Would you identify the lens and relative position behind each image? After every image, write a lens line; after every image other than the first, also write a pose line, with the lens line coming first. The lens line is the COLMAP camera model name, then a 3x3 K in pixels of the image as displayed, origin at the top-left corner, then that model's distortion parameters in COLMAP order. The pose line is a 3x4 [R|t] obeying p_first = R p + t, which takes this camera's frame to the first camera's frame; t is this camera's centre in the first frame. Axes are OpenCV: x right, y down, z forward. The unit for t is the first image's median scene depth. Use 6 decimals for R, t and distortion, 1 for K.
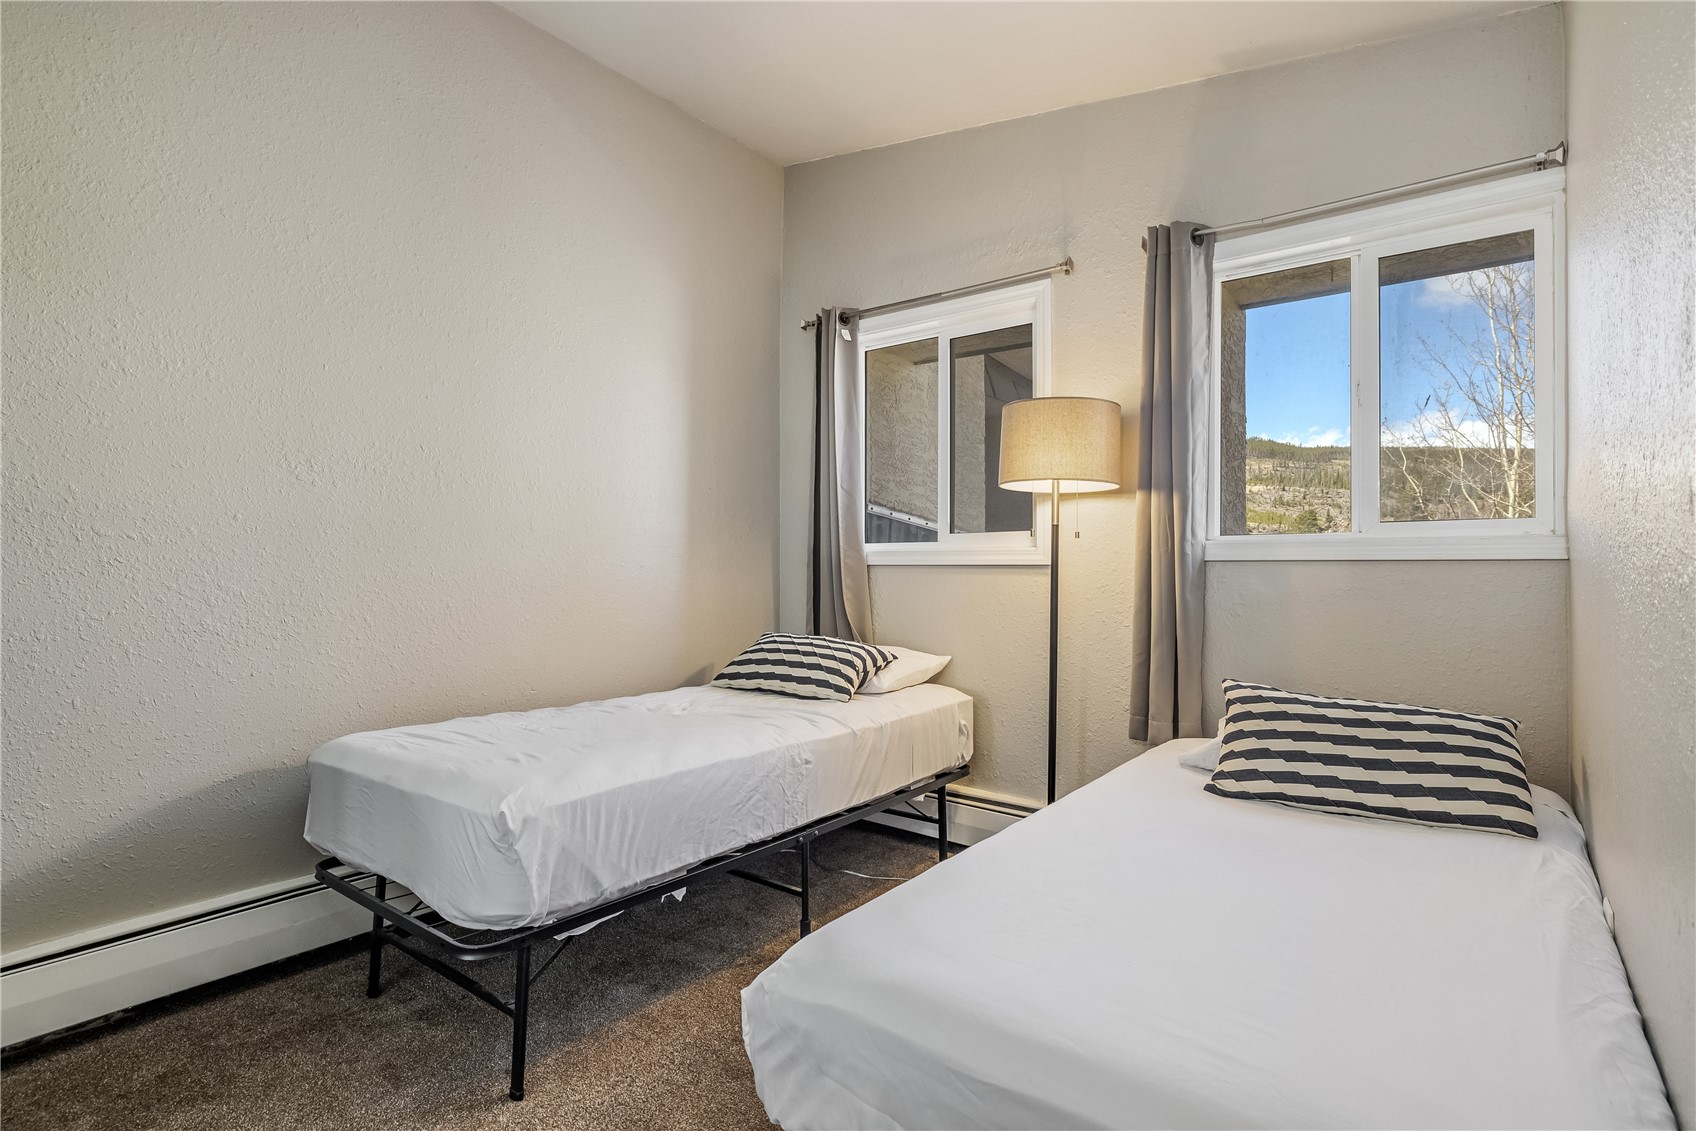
lens RADIAL K [[861.0, 0, 845.5], [0, 861.0, 570.7], [0, 0, 1]] dist [-0.001219, -0.000293]
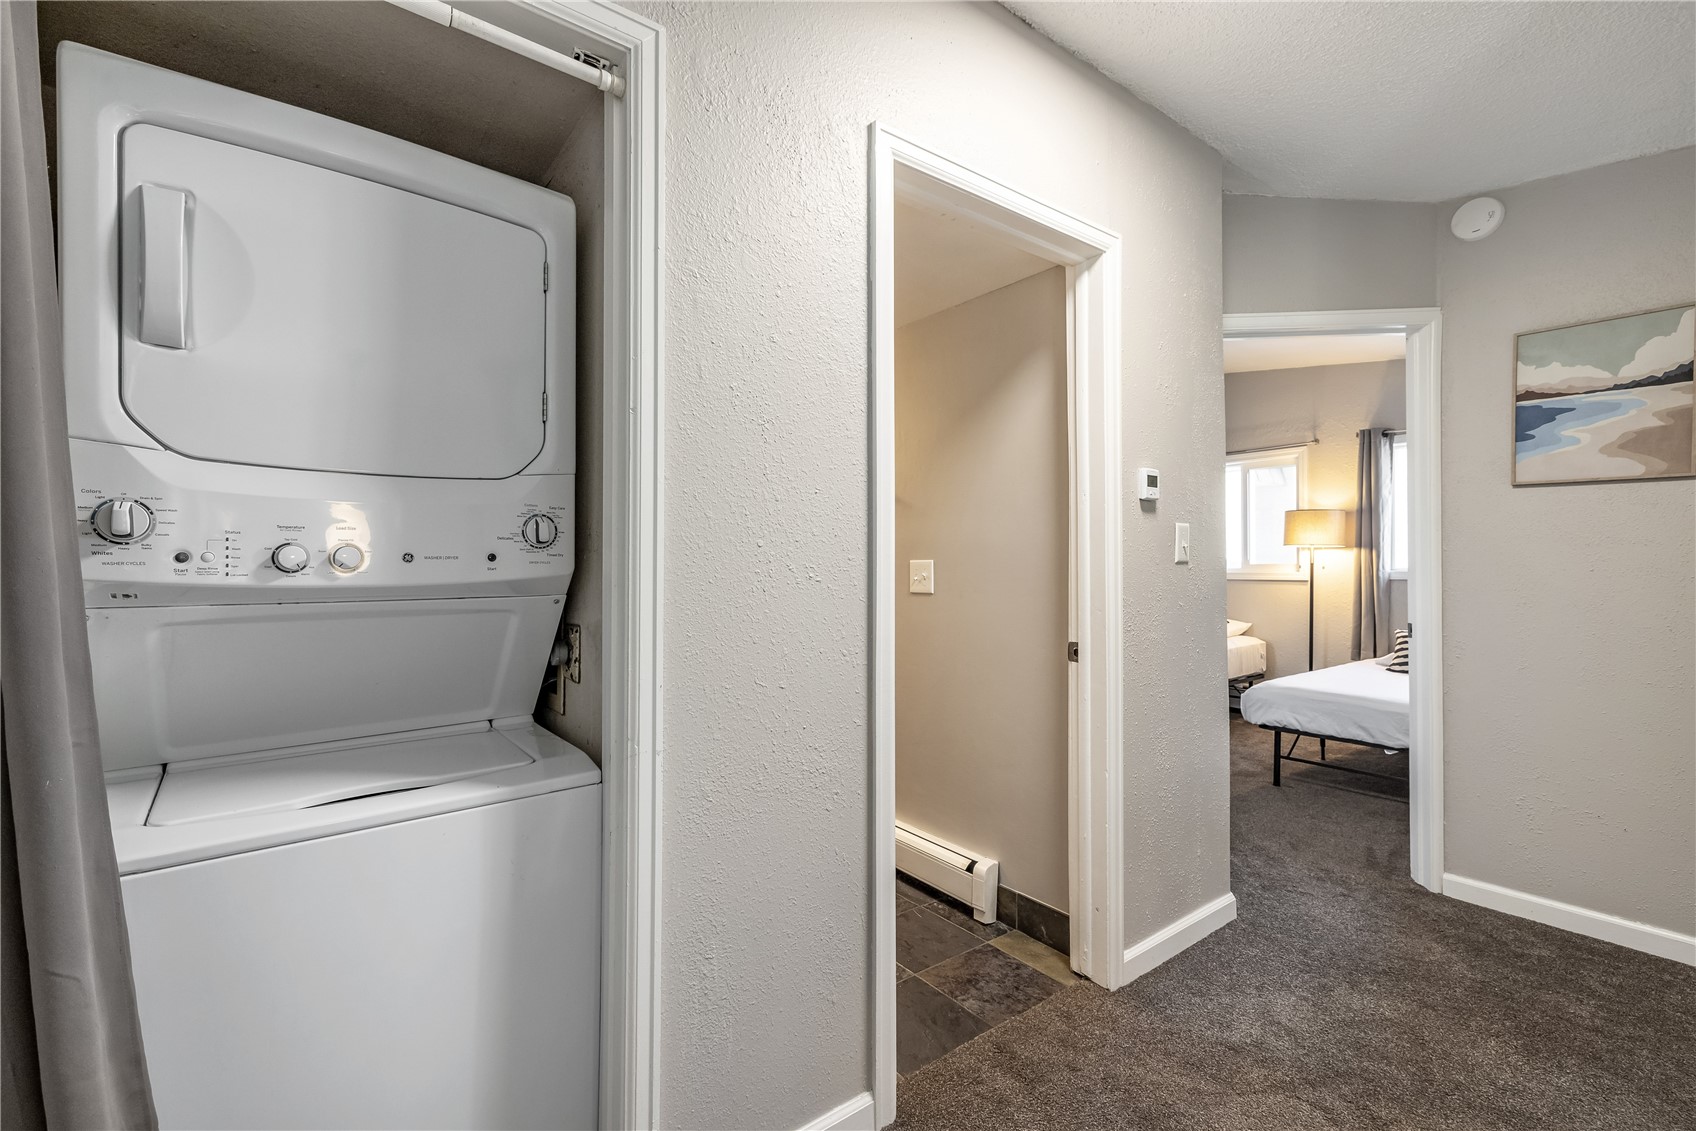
lens RADIAL K [[730.2, 0, 837.2], [0, 730.2, 567.4], [0, 0, 1]] dist [-0.000932, -0.000303]
pose [[0.957457, -0.000381, -0.288577, -0.399503], [-0.003060, 0.999929, -0.011474, -0.016273], [0.288561, 0.011869, 0.957388, -1.200169]]
